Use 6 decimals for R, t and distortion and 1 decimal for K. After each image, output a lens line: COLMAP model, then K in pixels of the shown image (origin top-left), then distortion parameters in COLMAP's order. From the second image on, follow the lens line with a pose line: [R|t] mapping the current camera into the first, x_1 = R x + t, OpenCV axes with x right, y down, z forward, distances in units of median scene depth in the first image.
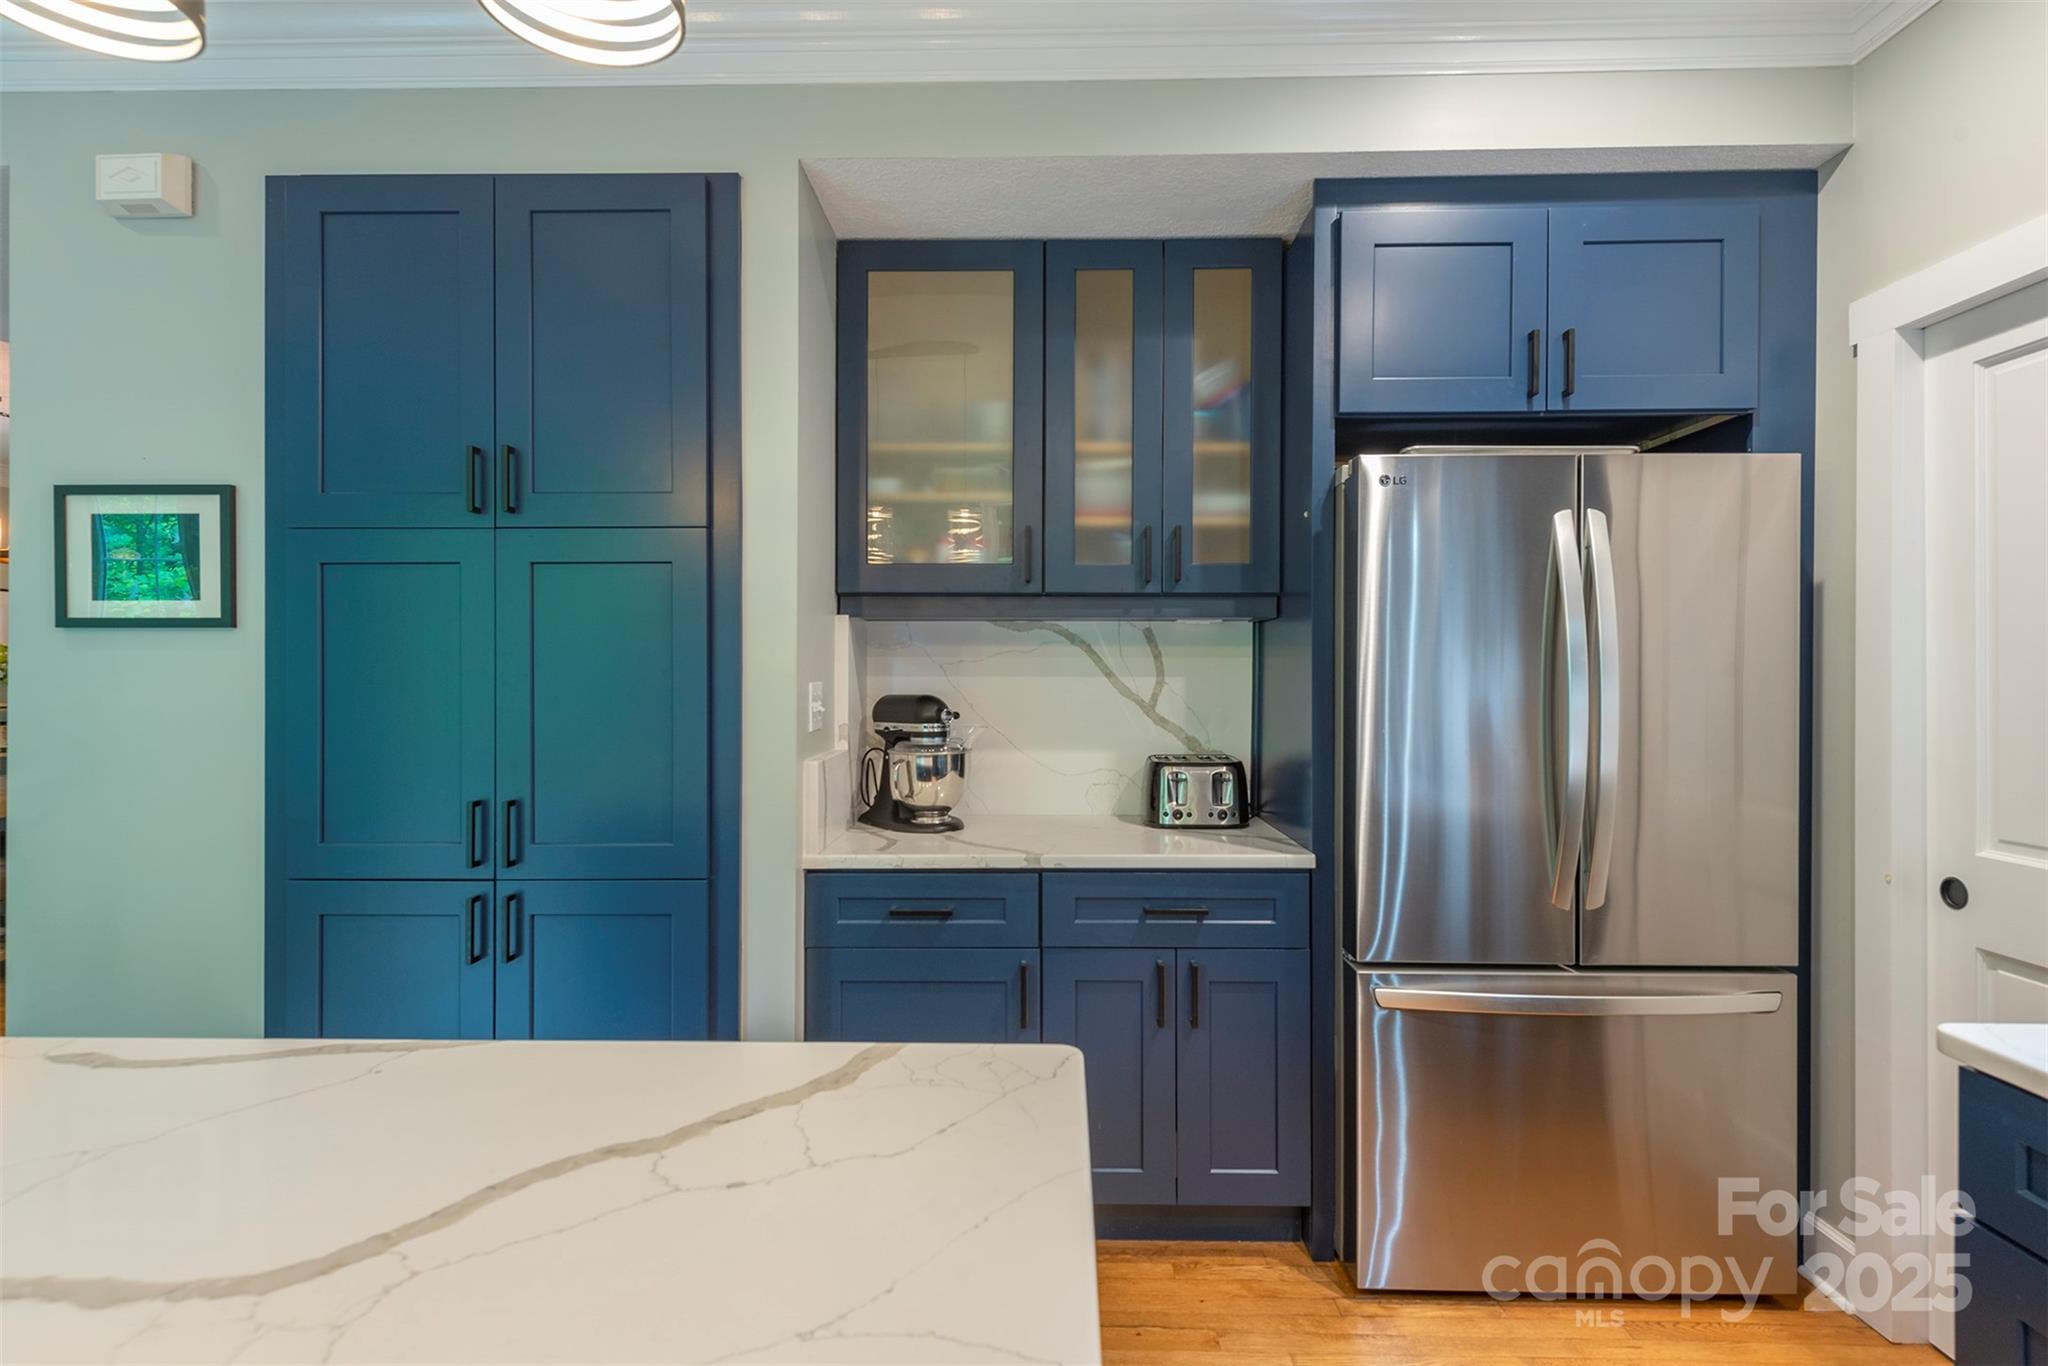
lens RADIAL K [[985.3, 0, 1021.9], [0, 985.3, 677.5], [0, 0, 1]] dist [0.006619, 0.000302]
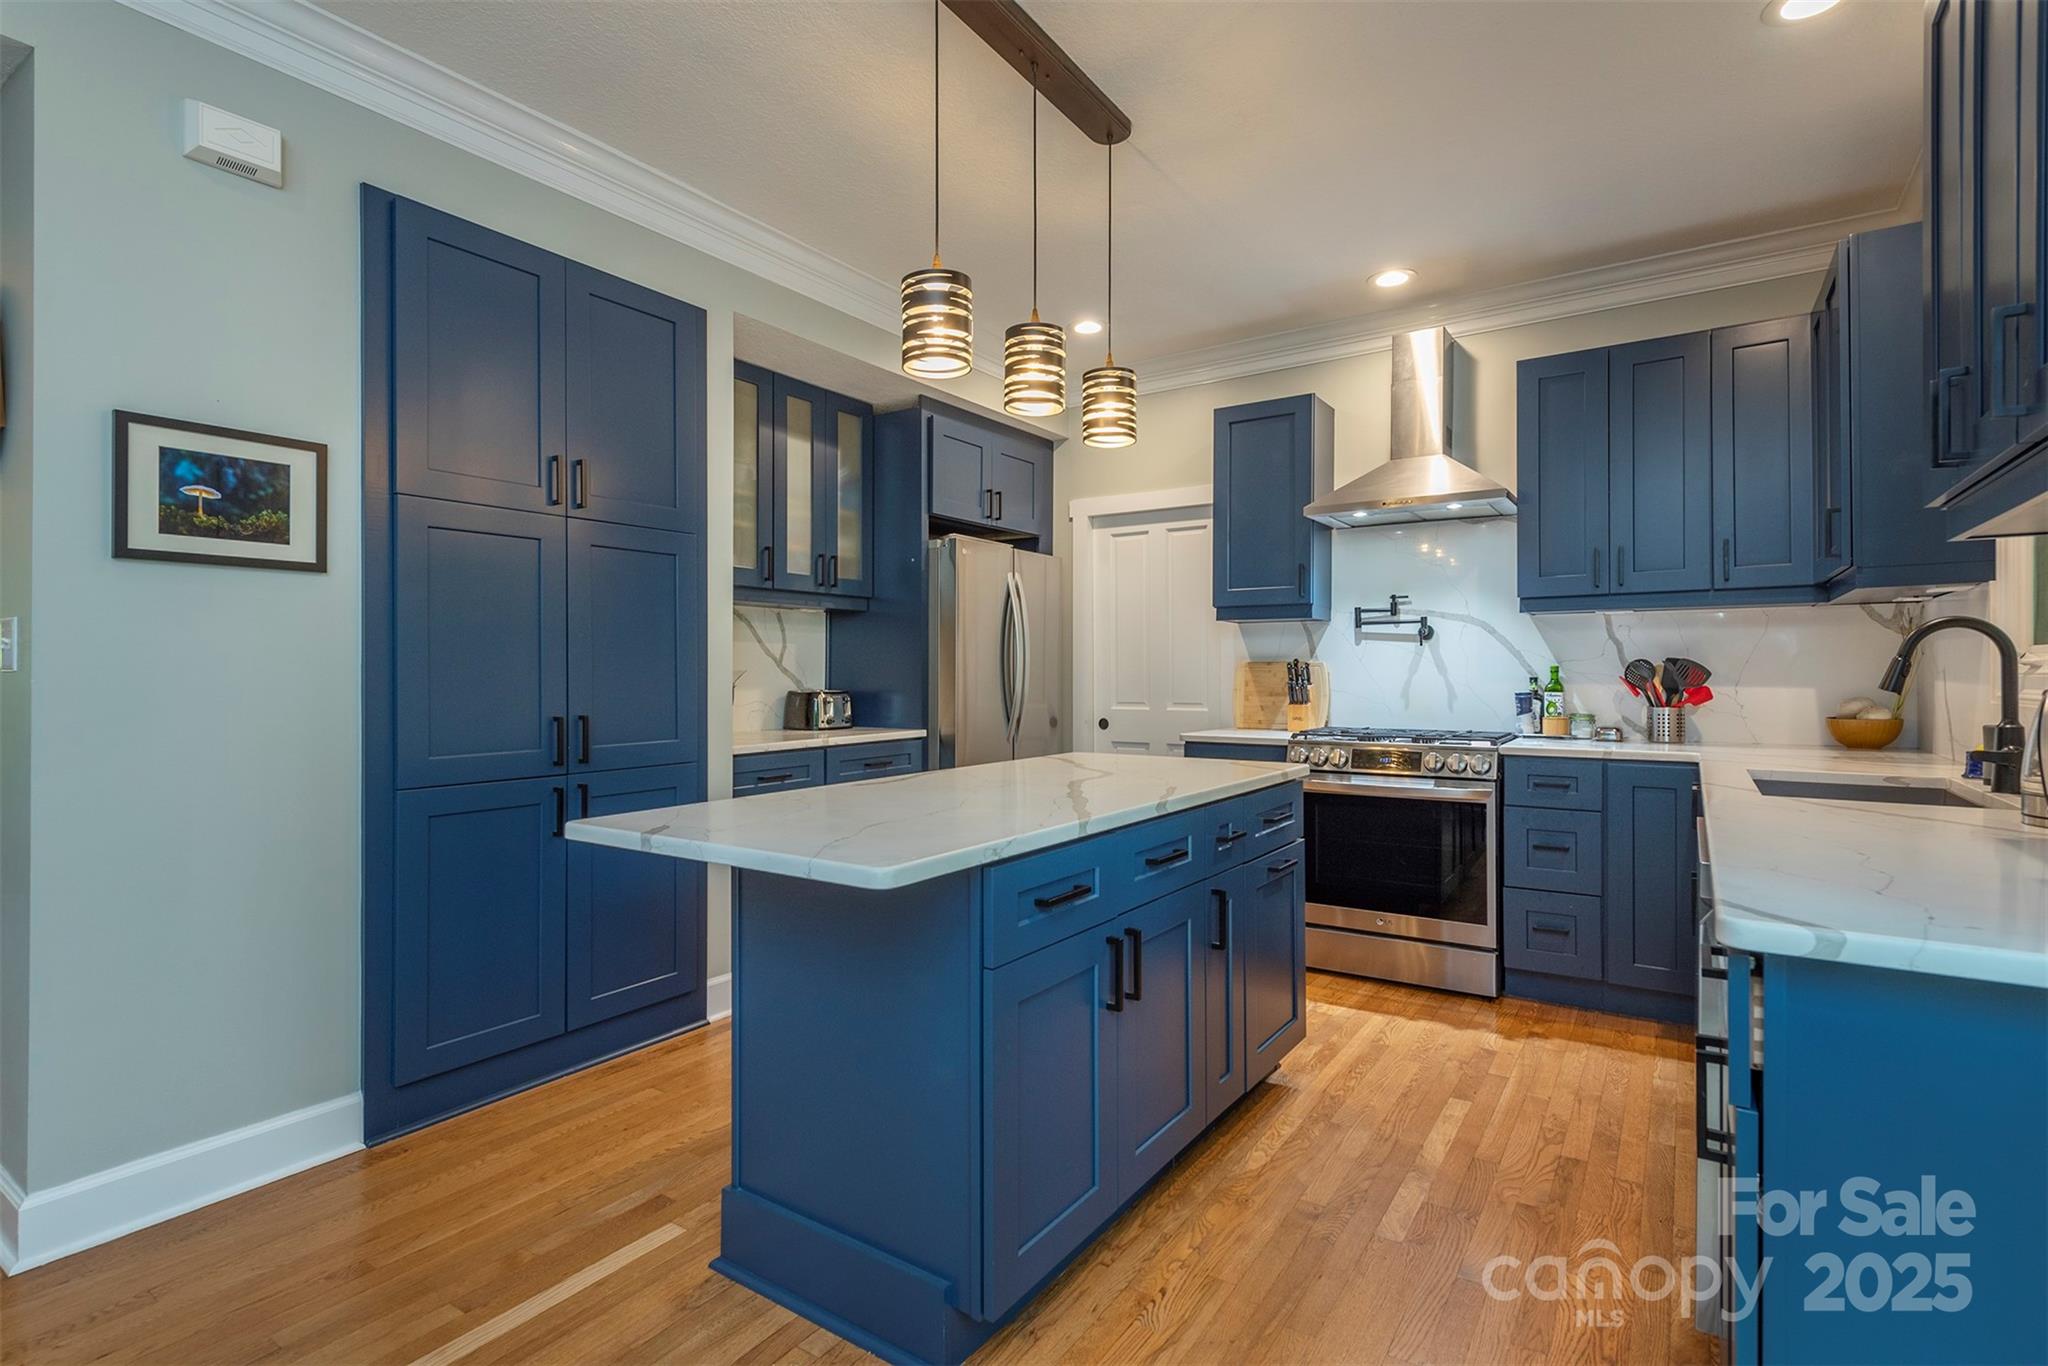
lens RADIAL K [[985.3, 0, 1024.2], [0, 985.3, 676.8], [0, 0, 1]] dist [0.006619, 0.000302]
pose [[0.537691, -0.005058, 0.843127, -1.309918], [0.003115, 0.999987, 0.004013, 0.063974], [-0.843136, 0.000468, 0.537700, -0.258487]]
